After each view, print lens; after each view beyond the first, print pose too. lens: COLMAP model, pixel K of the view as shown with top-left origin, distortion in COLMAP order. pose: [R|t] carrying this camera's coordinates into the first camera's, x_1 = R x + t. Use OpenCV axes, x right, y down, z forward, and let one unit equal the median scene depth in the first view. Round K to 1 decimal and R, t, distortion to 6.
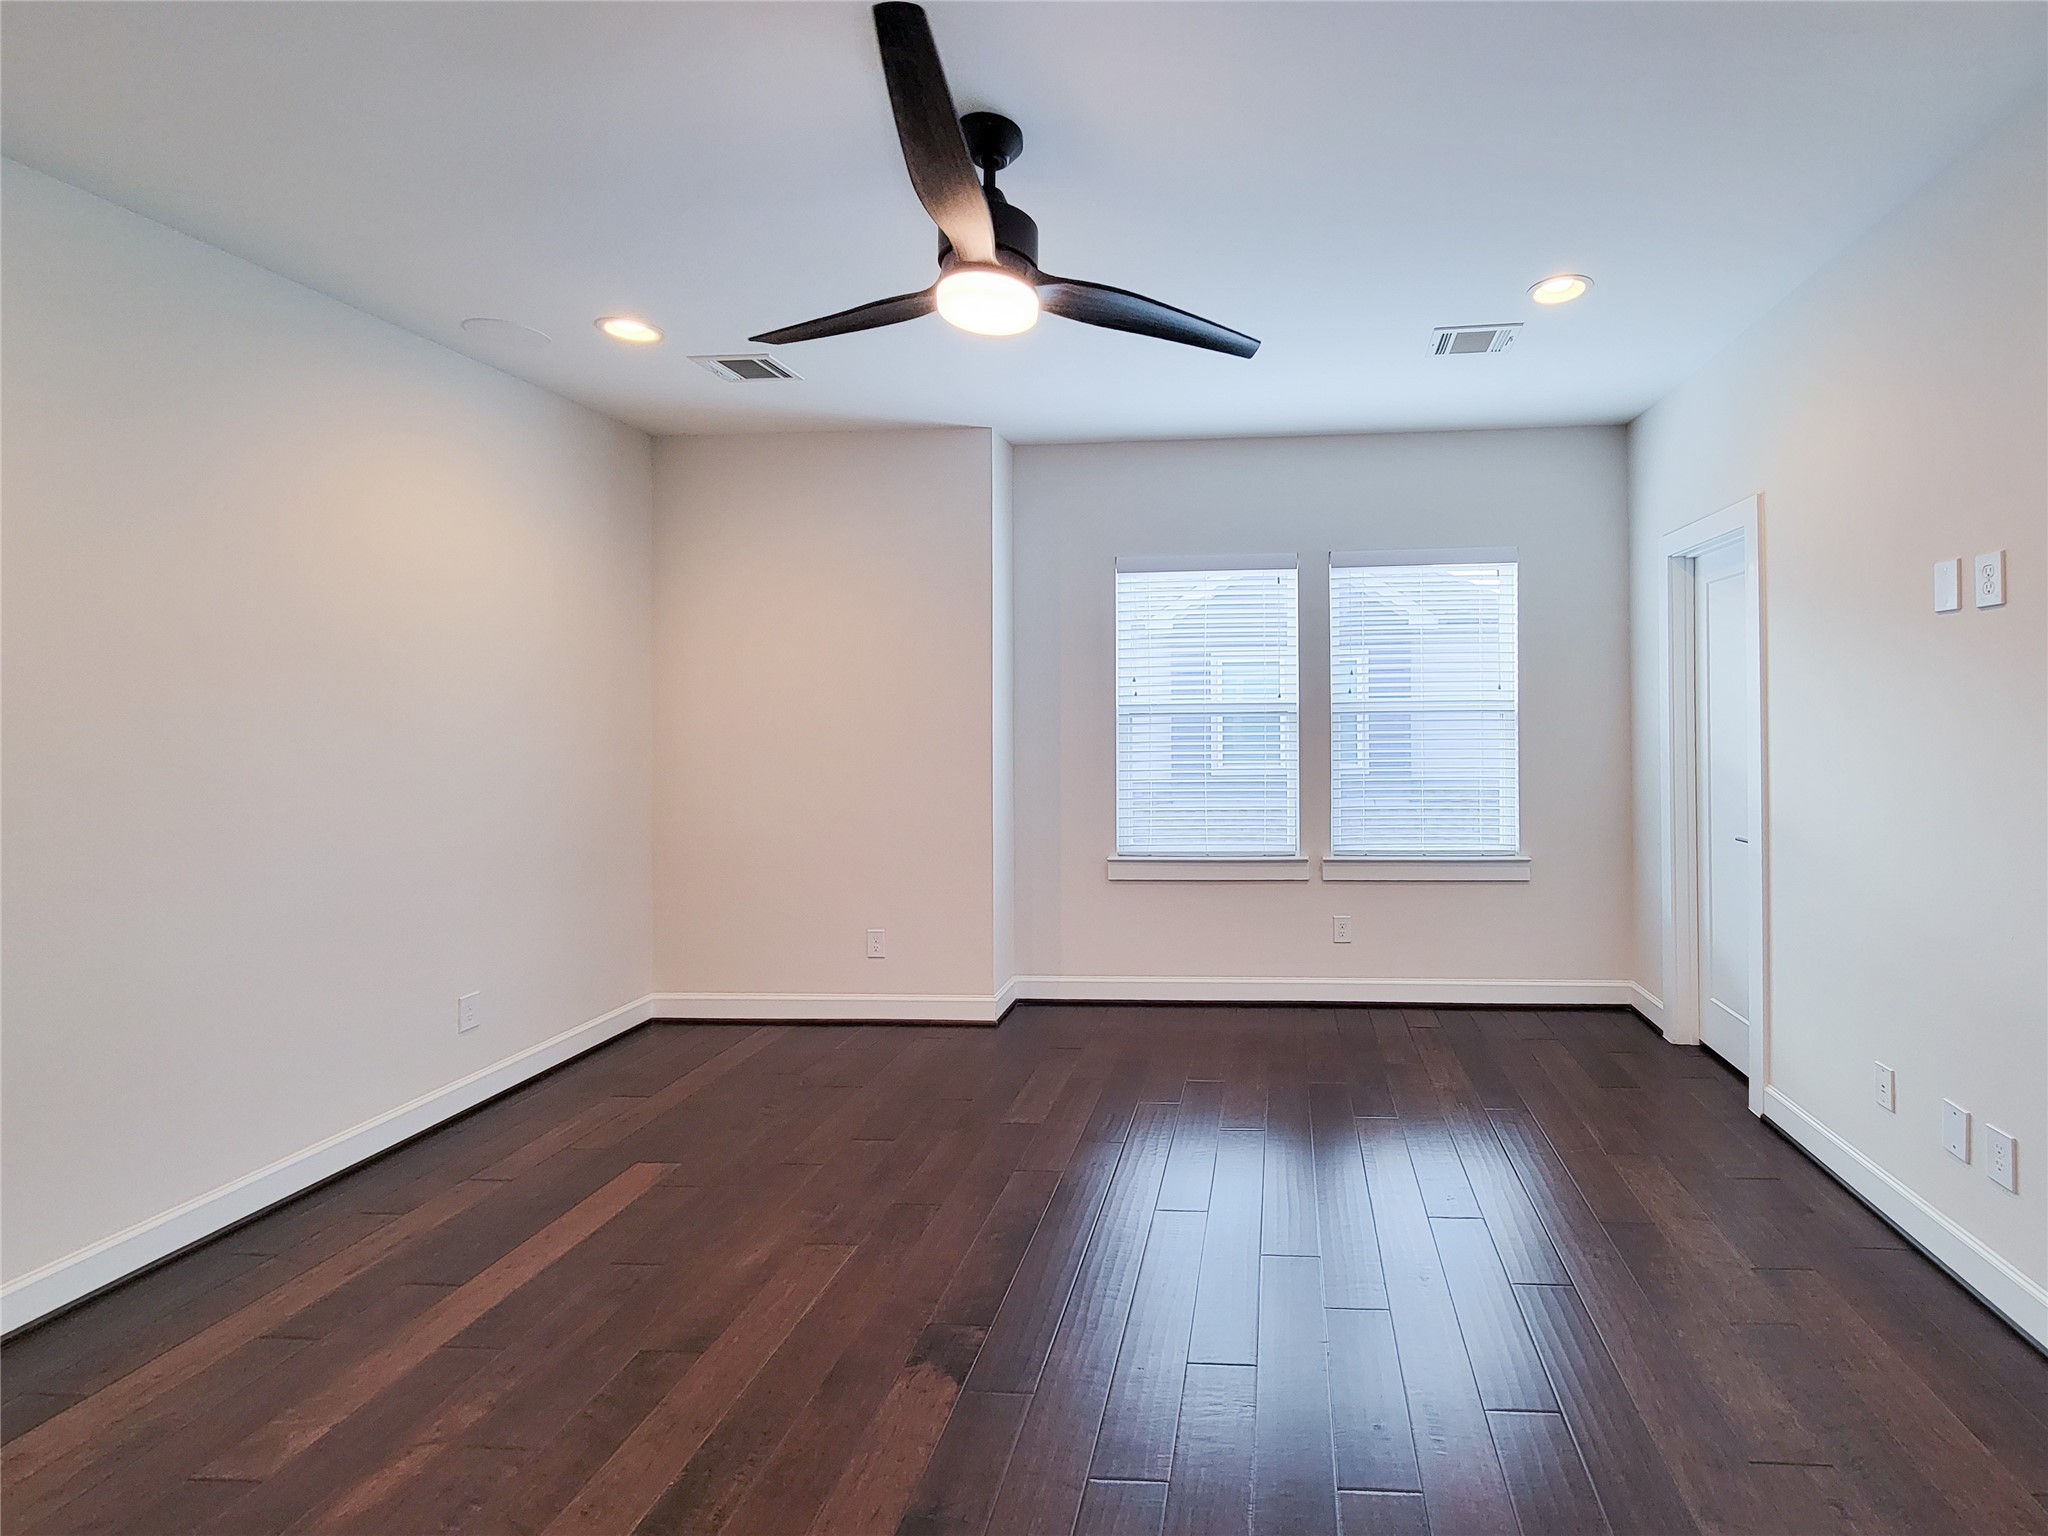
lens RADIAL K [[889.0, 0, 1216.0], [0, 889.0, 698.4], [0, 0, 1]] dist [0.003926, -0.000006]
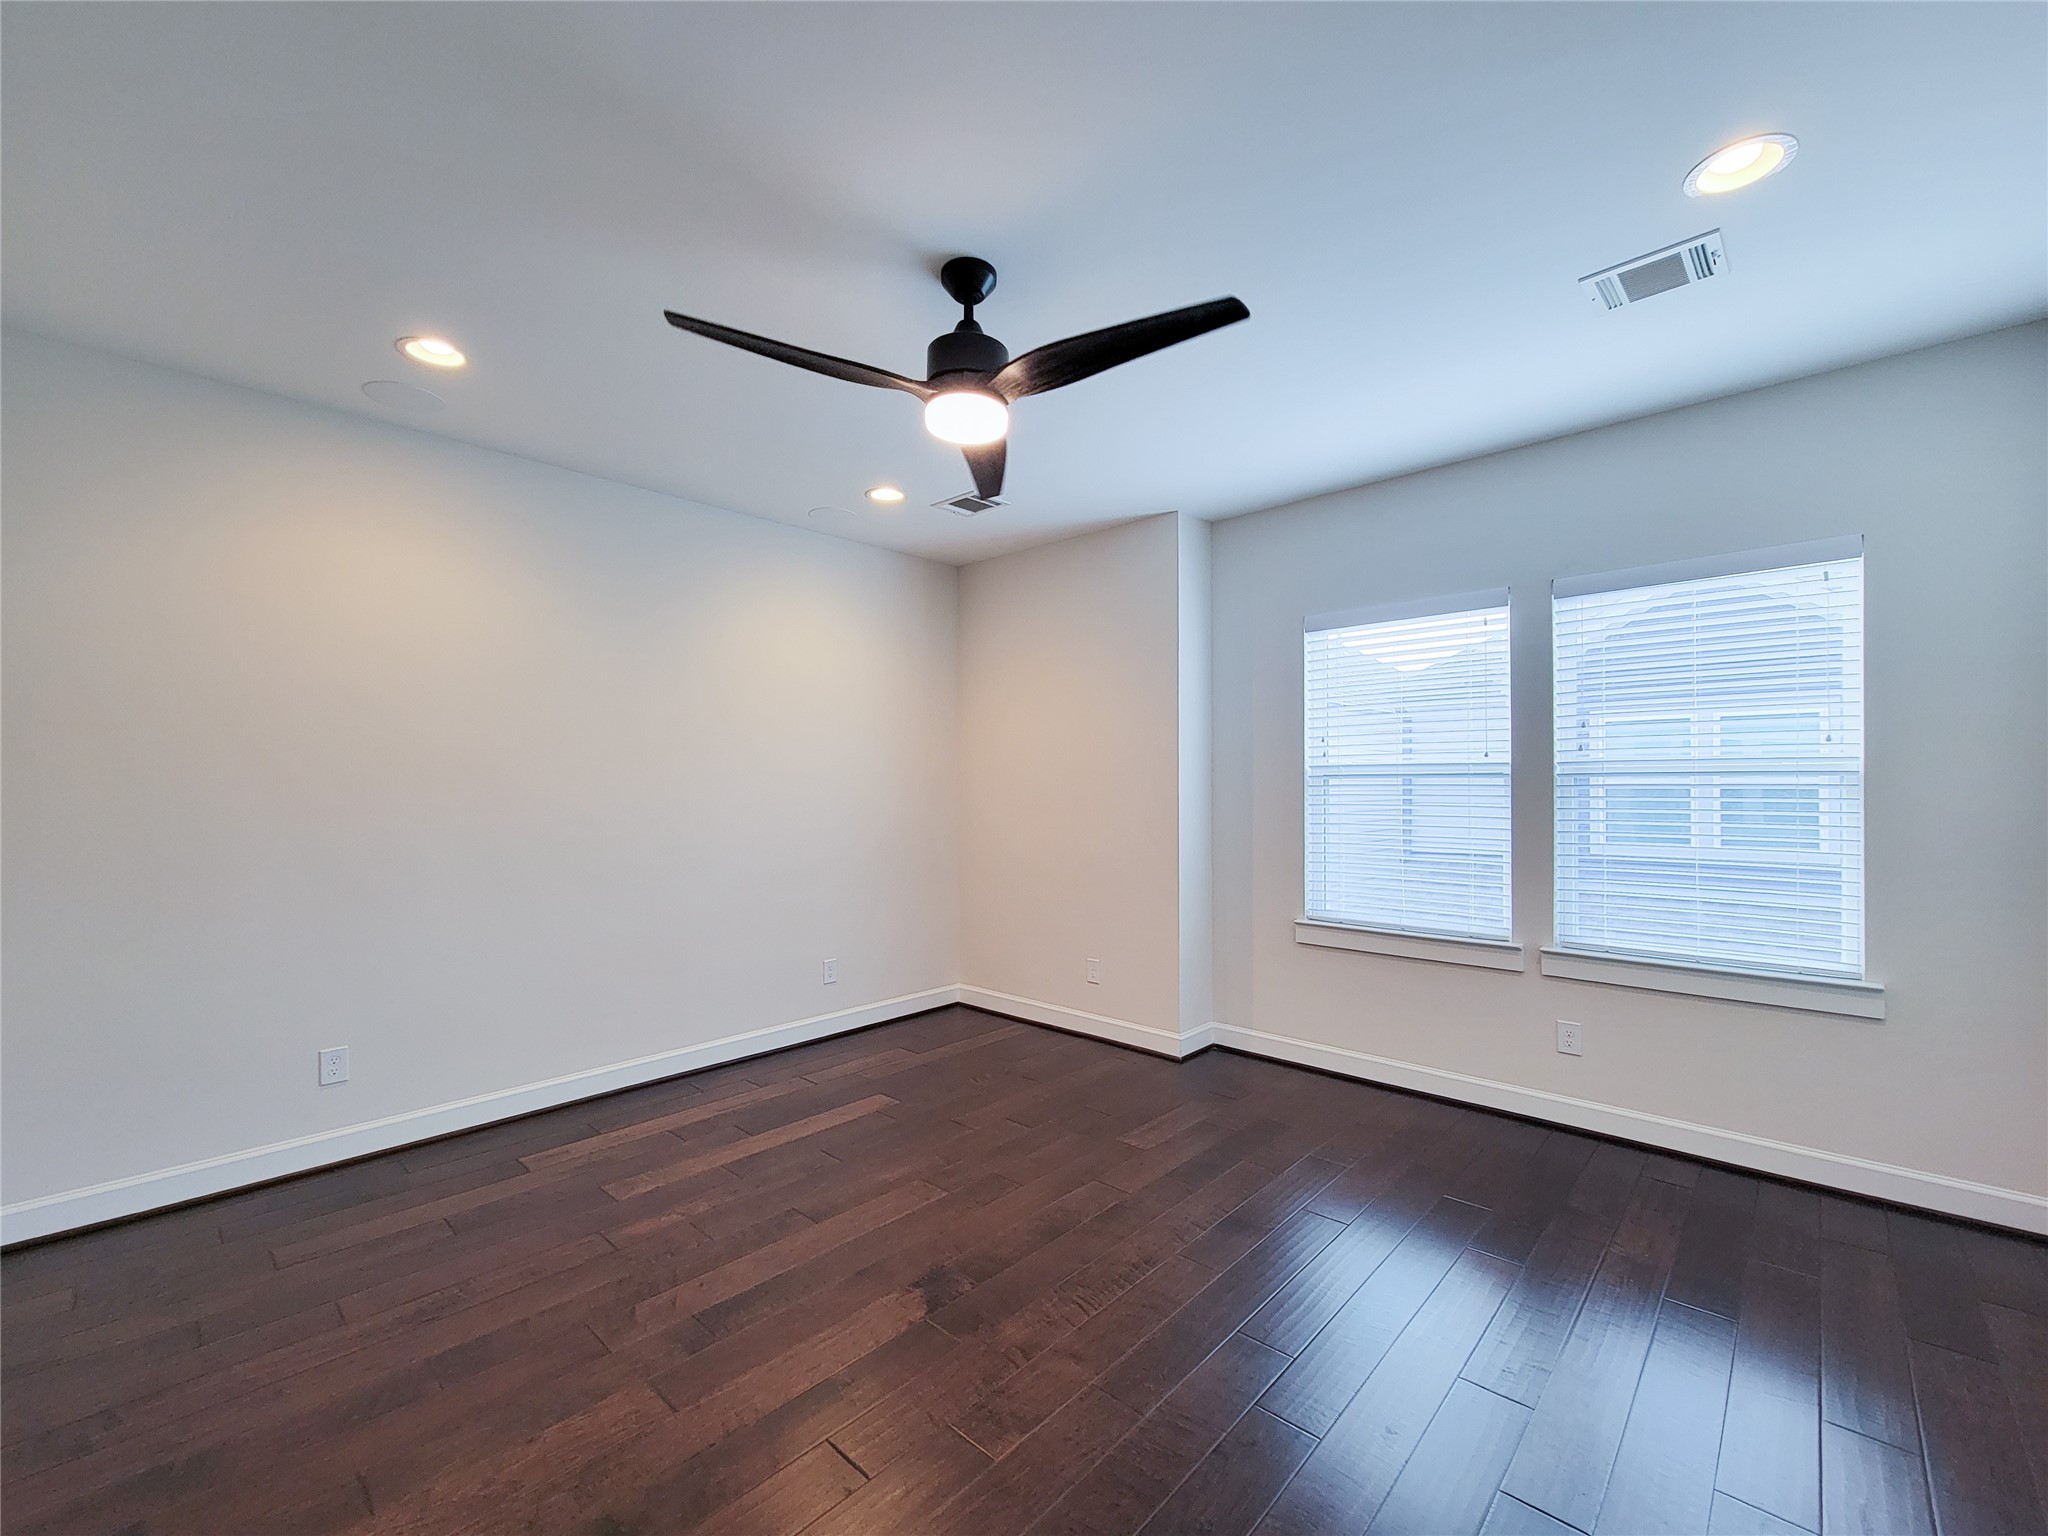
lens RADIAL K [[842.9, 0, 1033.7], [0, 842.9, 776.5], [0, 0, 1]] dist [0.008190, 0.000261]
pose [[0.781366, 0.003286, -0.624064, 0.243335], [0.004875, 0.999923, 0.011370, 0.006649], [0.624054, -0.011927, 0.781290, 0.082881]]
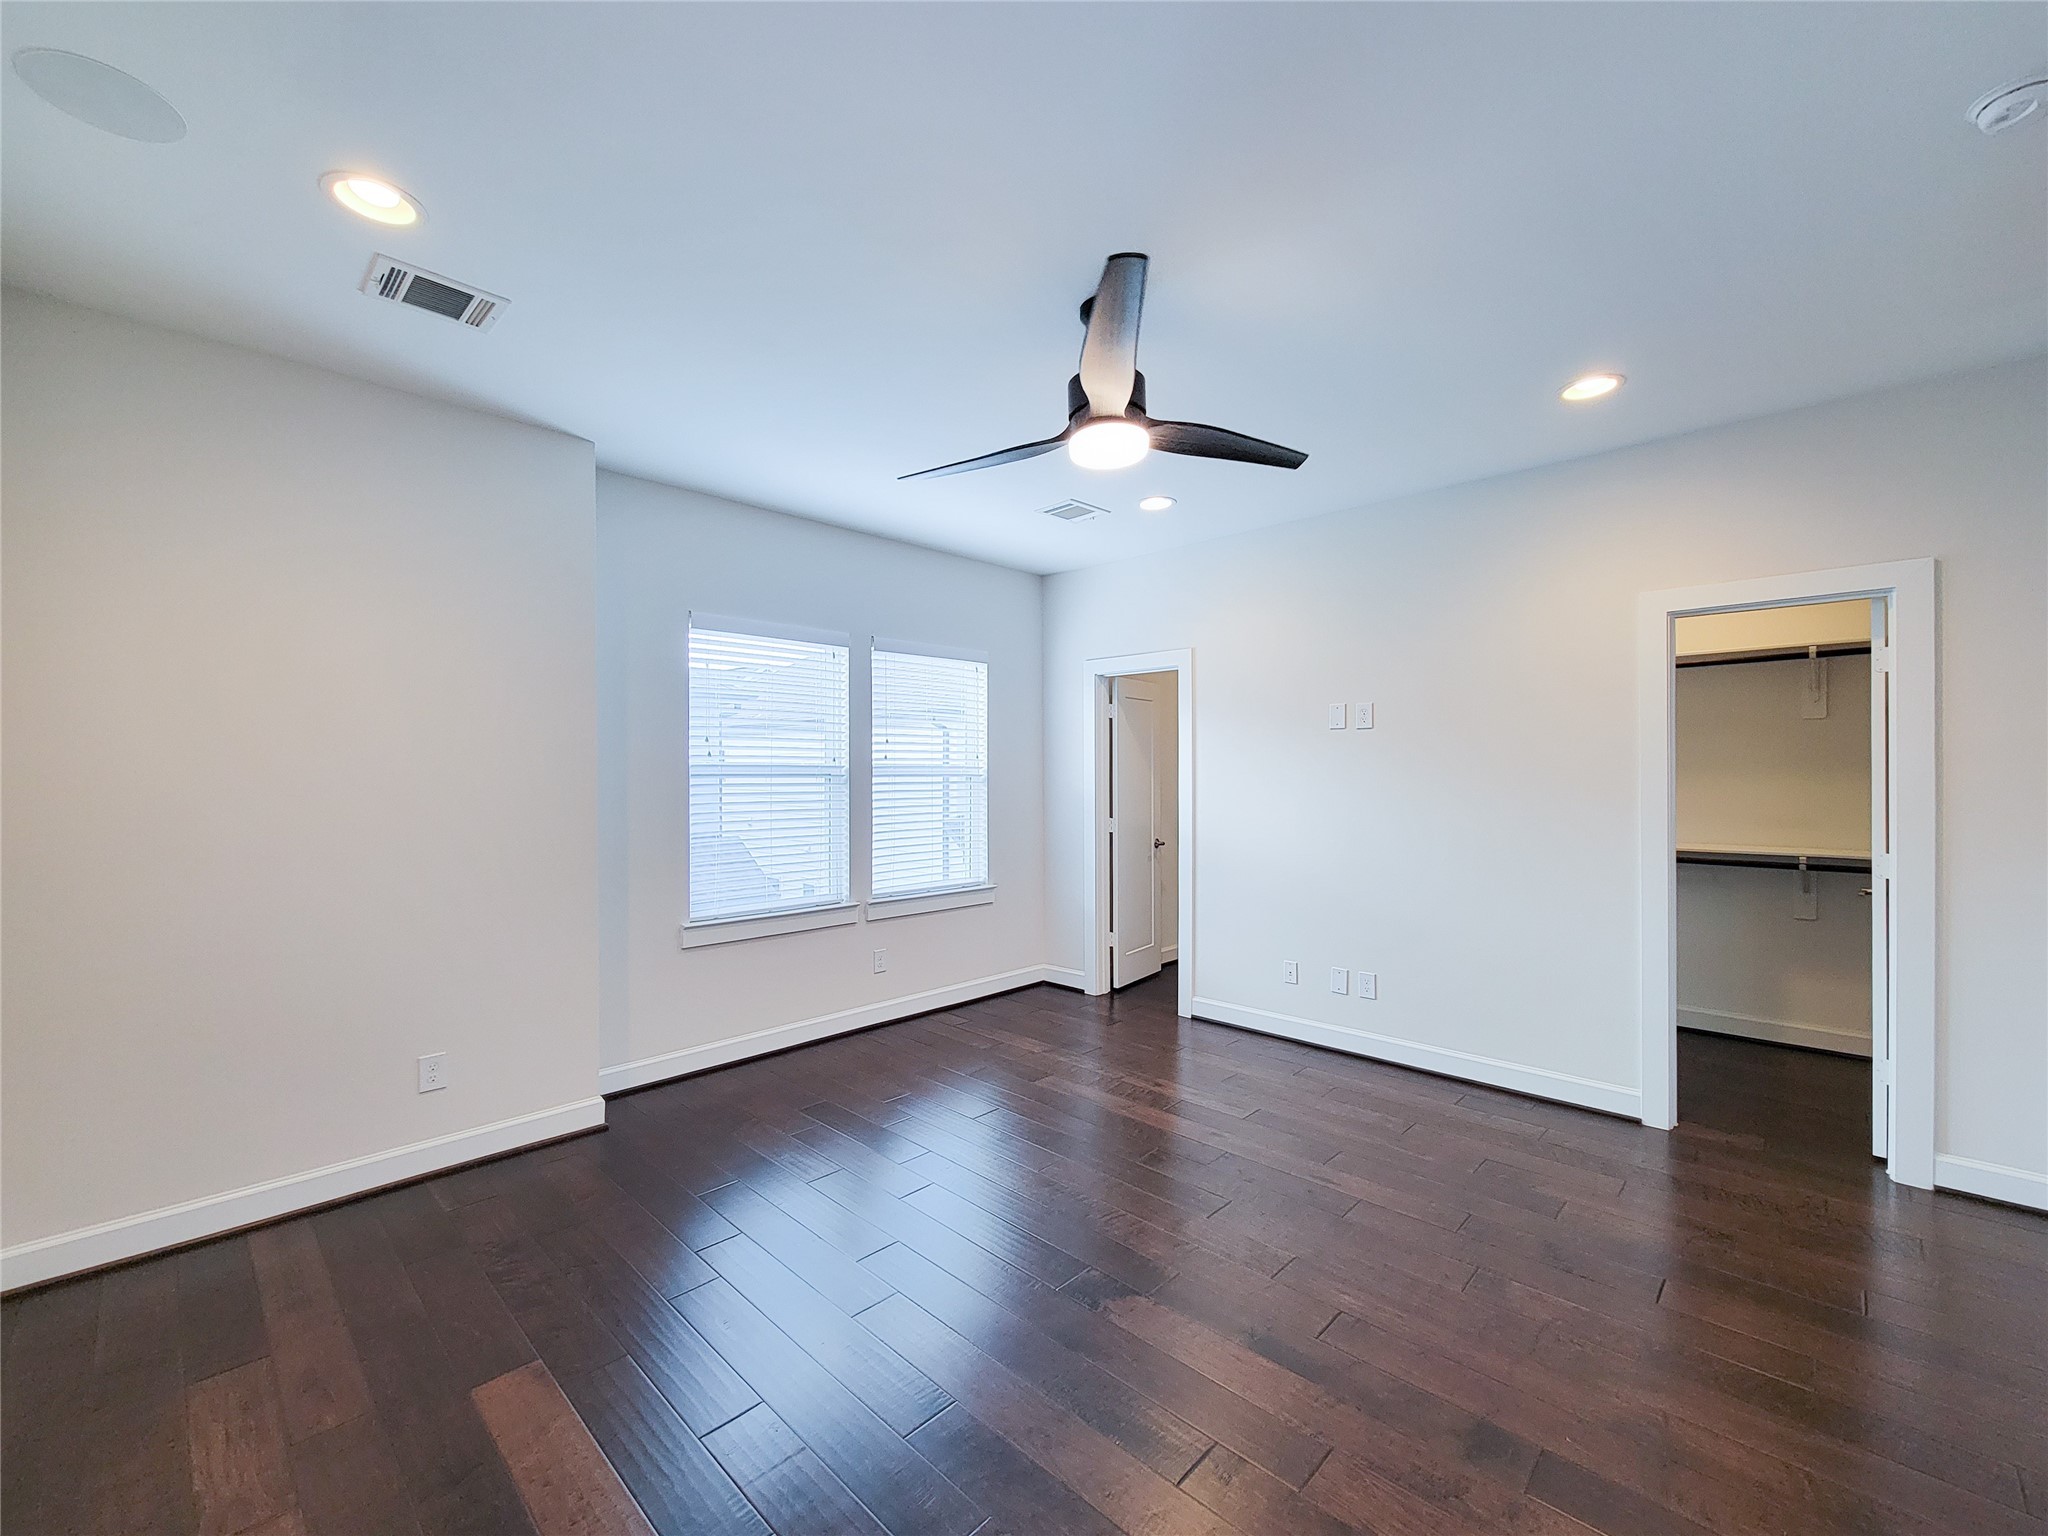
lens RADIAL K [[842.9, 0, 993.2], [0, 842.9, 766.7], [0, 0, 1]] dist [0.008190, 0.000261]
pose [[0.664479, 0.018097, 0.747088, -0.590944], [-0.018319, 0.999801, -0.007925, 0.010622], [-0.747082, -0.008420, 0.664678, 0.155197]]
